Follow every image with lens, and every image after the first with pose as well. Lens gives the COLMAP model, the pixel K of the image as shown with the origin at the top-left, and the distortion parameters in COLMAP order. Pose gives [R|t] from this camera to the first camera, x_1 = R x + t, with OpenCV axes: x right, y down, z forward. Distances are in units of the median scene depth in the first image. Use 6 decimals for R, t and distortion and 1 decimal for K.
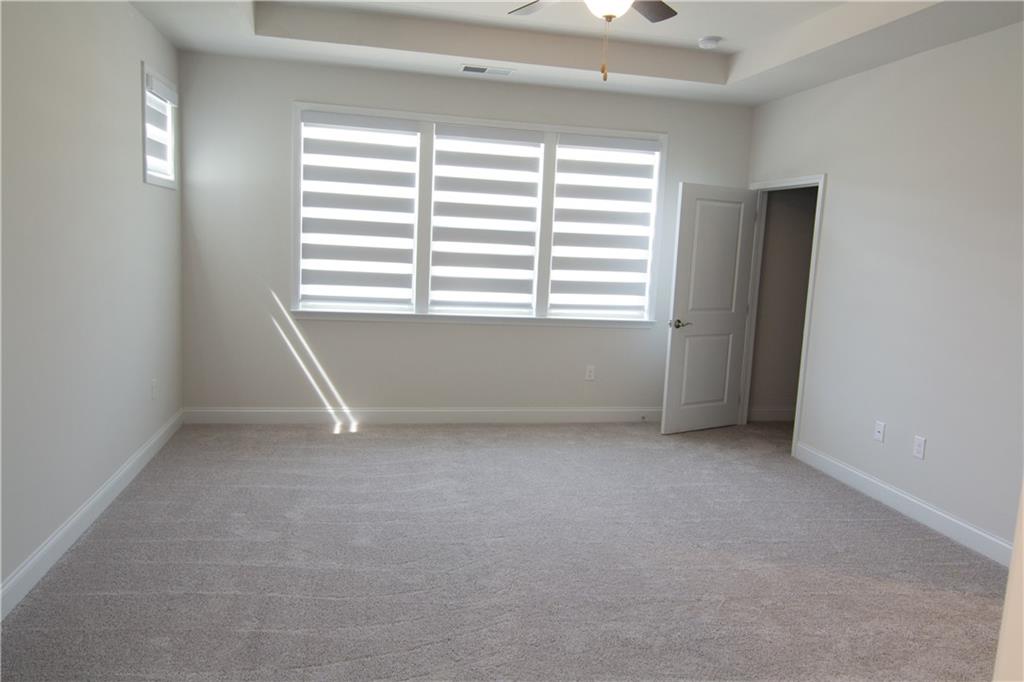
lens RADIAL K [[699.0, 0, 504.2], [0, 699.0, 340.5], [0, 0, 1]] dist [0.001270, -0.014428]
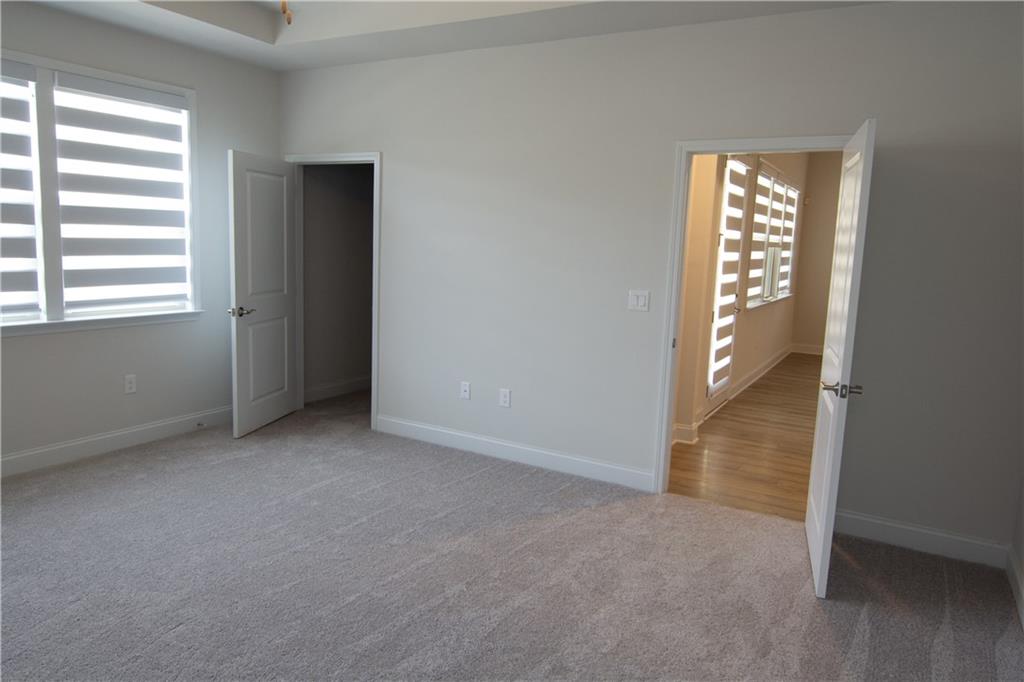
lens RADIAL K [[699.0, 0, 510.1], [0, 699.0, 337.9], [0, 0, 1]] dist [0.001270, -0.014428]
pose [[0.660551, -0.127764, 0.739830, -0.183341], [0.097396, 0.991669, 0.084296, -0.032184], [-0.744437, 0.016375, 0.667492, 0.157562]]
